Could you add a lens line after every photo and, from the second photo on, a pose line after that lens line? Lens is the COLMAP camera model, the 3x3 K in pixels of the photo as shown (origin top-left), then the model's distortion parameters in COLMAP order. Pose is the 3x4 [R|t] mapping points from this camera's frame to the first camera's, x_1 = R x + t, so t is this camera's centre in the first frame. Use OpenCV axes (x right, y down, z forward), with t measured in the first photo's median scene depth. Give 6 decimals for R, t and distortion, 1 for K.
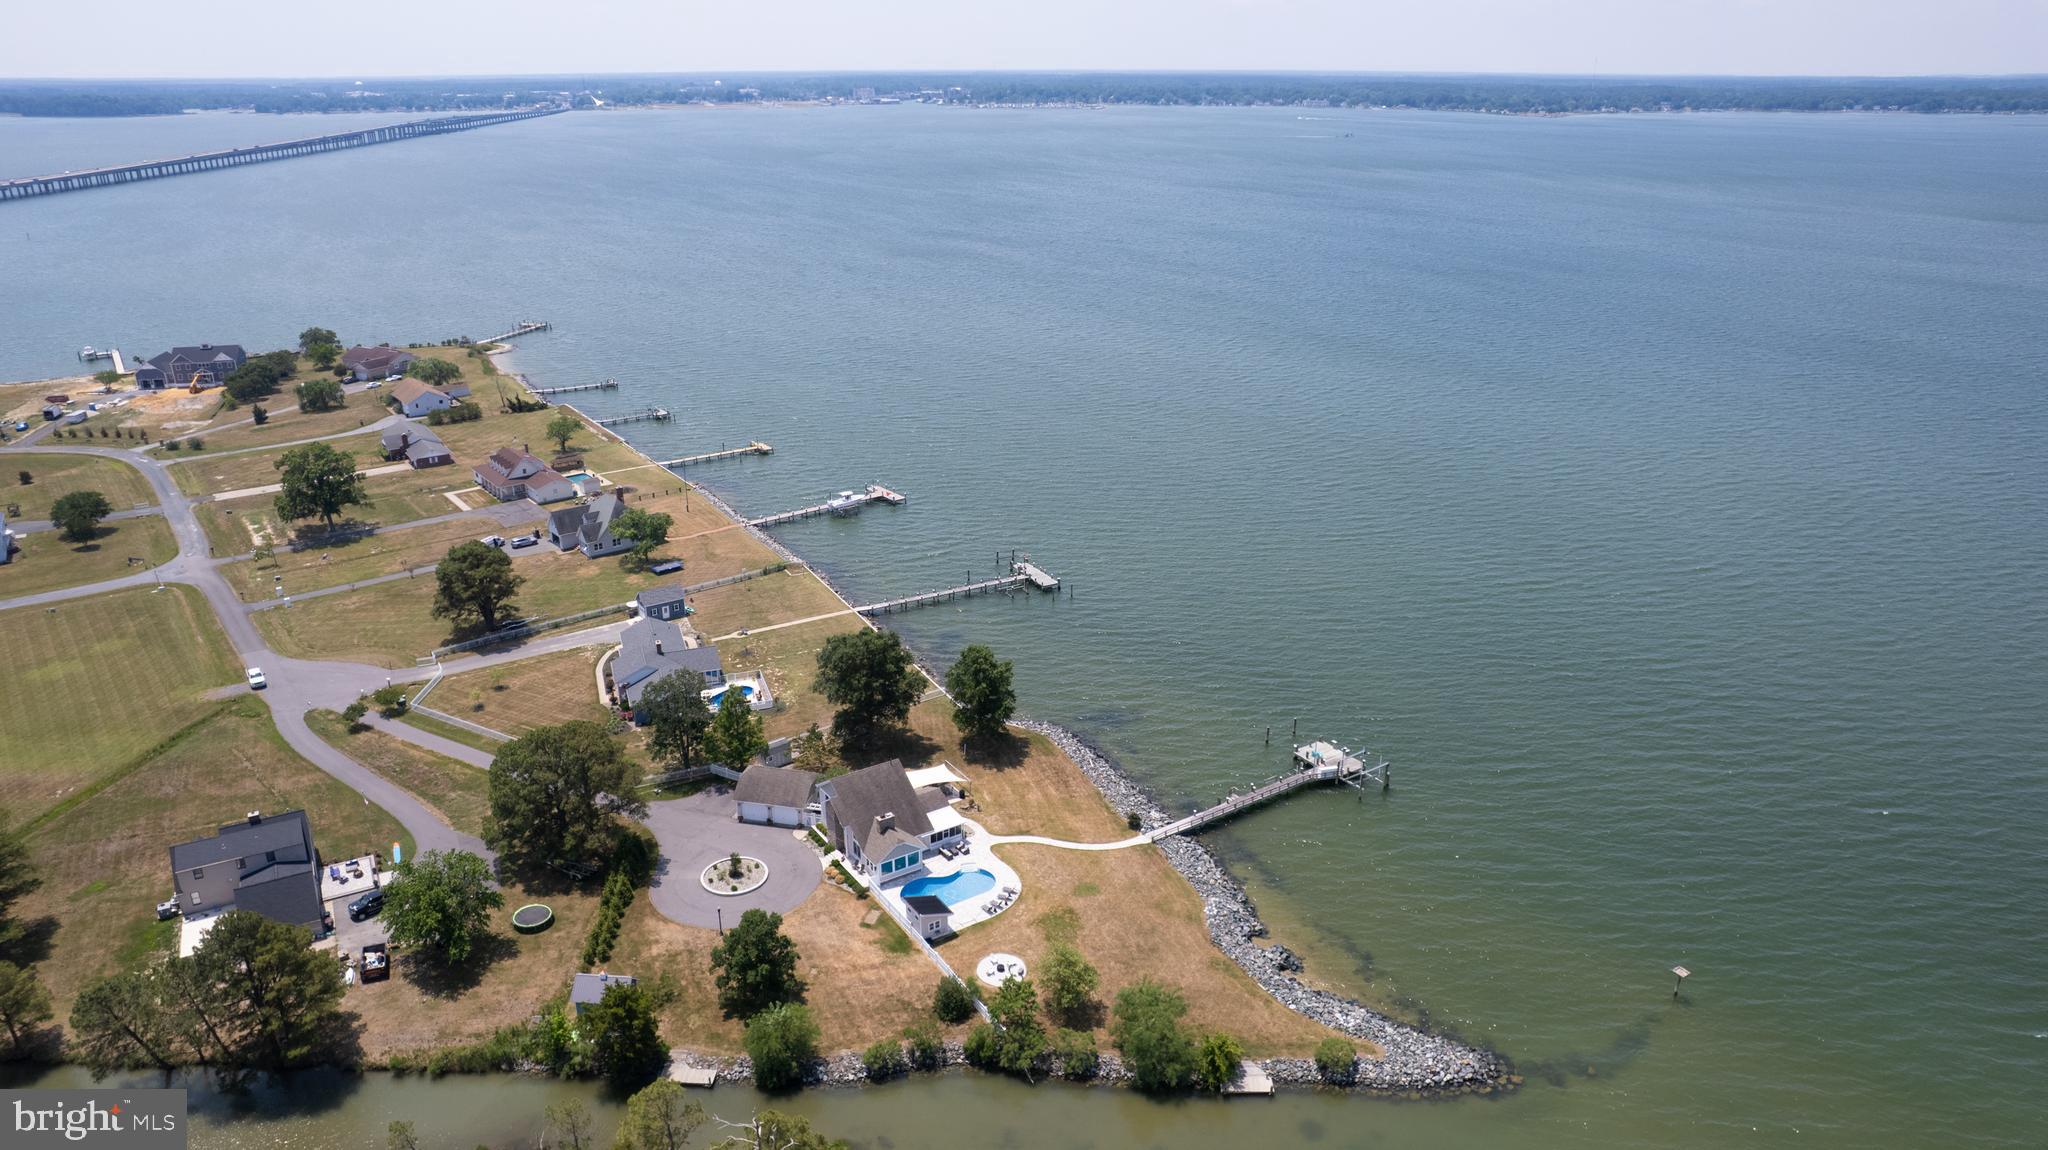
lens RADIAL K [[1352.5, 0, 1024.0], [0, 1352.5, 575.0], [0, 0, 1]] dist [-0.081024, 0.078075]
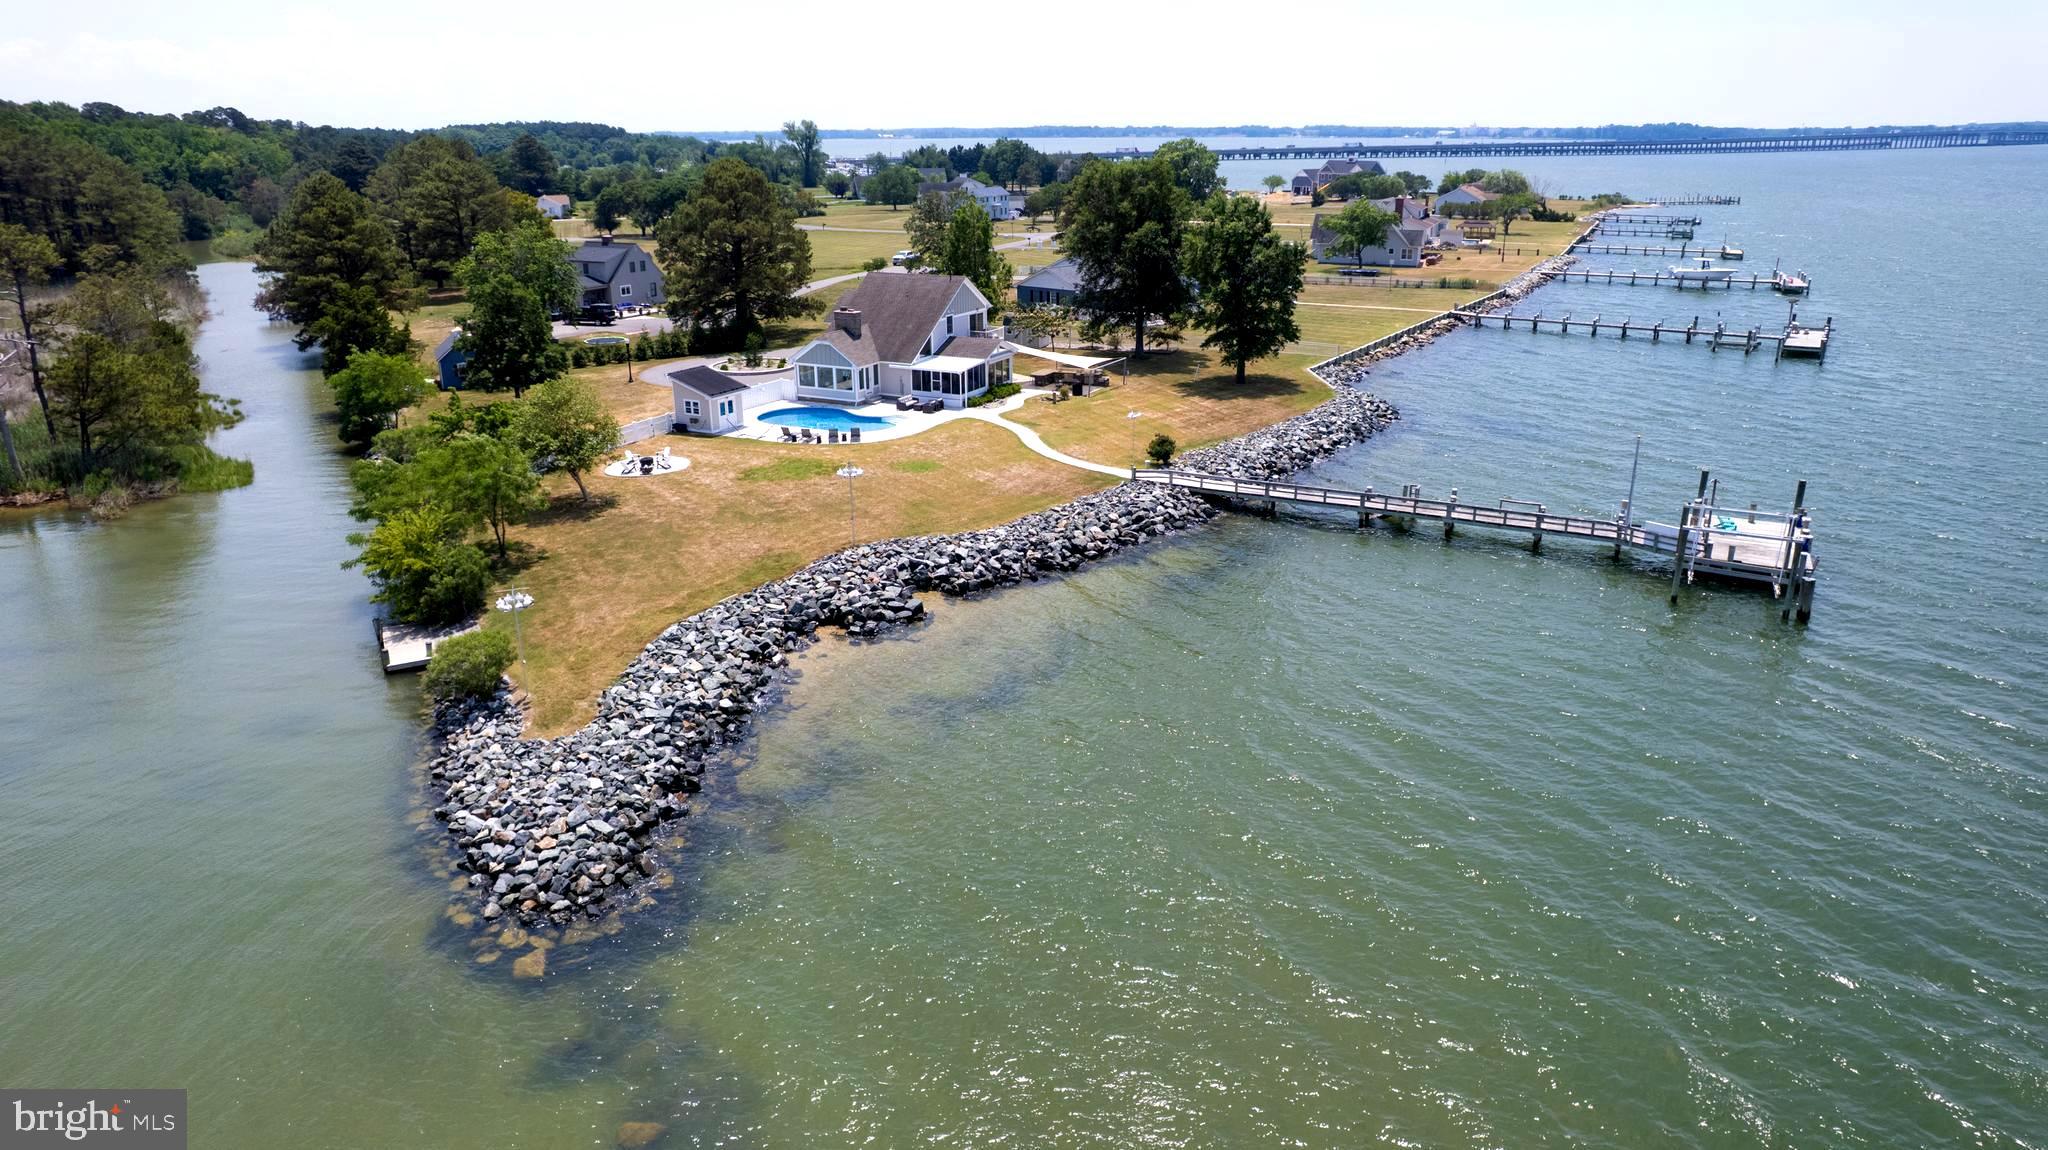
lens RADIAL K [[1313.9, 0, 1024.0], [0, 1313.9, 575.0], [0, 0, 1]] dist [-0.078371, 0.076457]
pose [[0.478724, 0.279198, -0.832389, 0.353885], [-0.308681, 0.941083, 0.138127, 0.128329], [0.821912, 0.190818, 0.536703, 0.517509]]
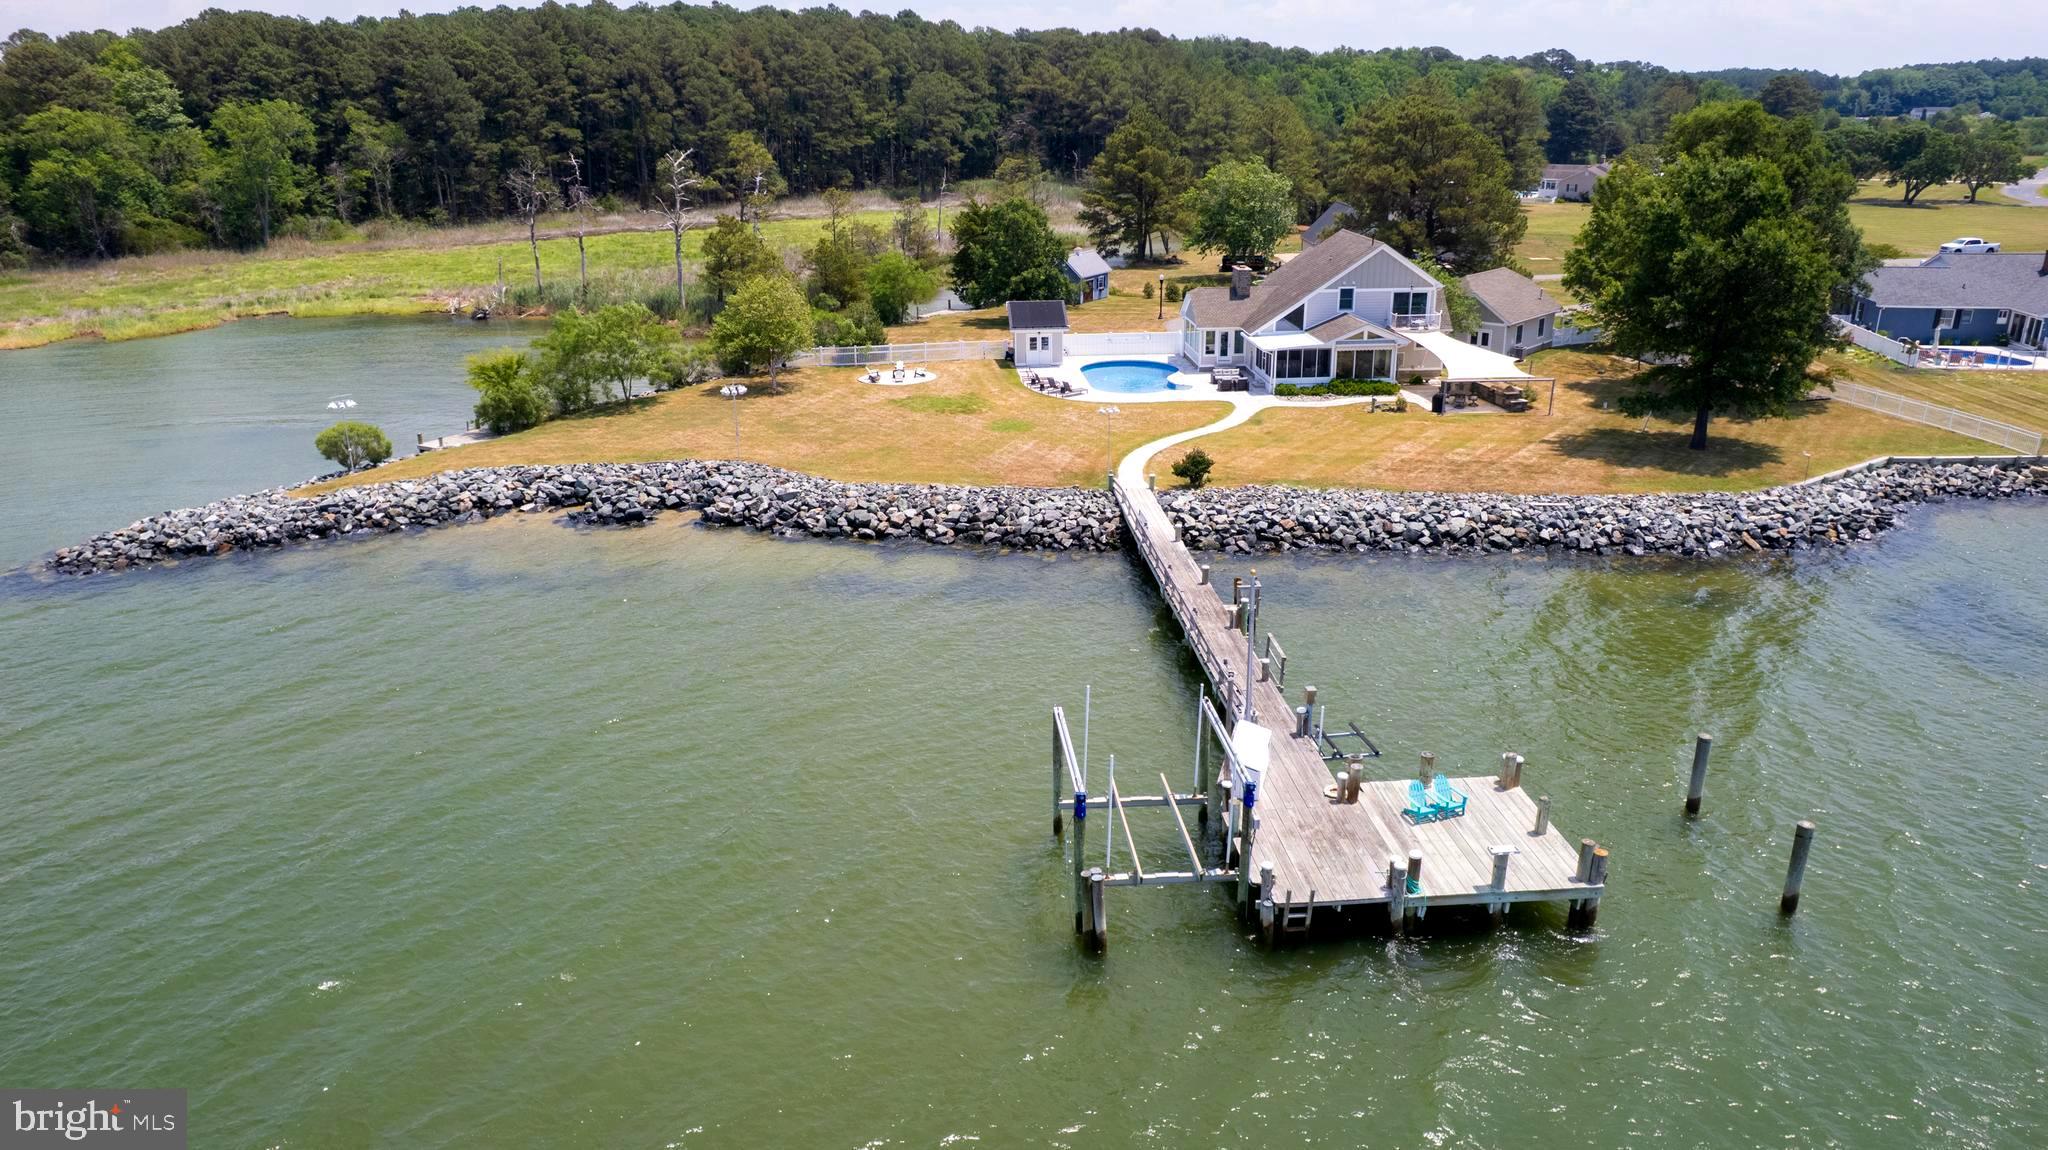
lens RADIAL K [[1376.4, 0, 1024.0], [0, 1376.4, 575.0], [0, 0, 1]] dist [-0.077843, 0.075720]
pose [[-0.493889, 0.295463, -0.817787, 0.326733], [-0.301430, 0.824001, 0.479752, 0.021808], [0.815606, 0.483449, -0.317904, 0.813135]]
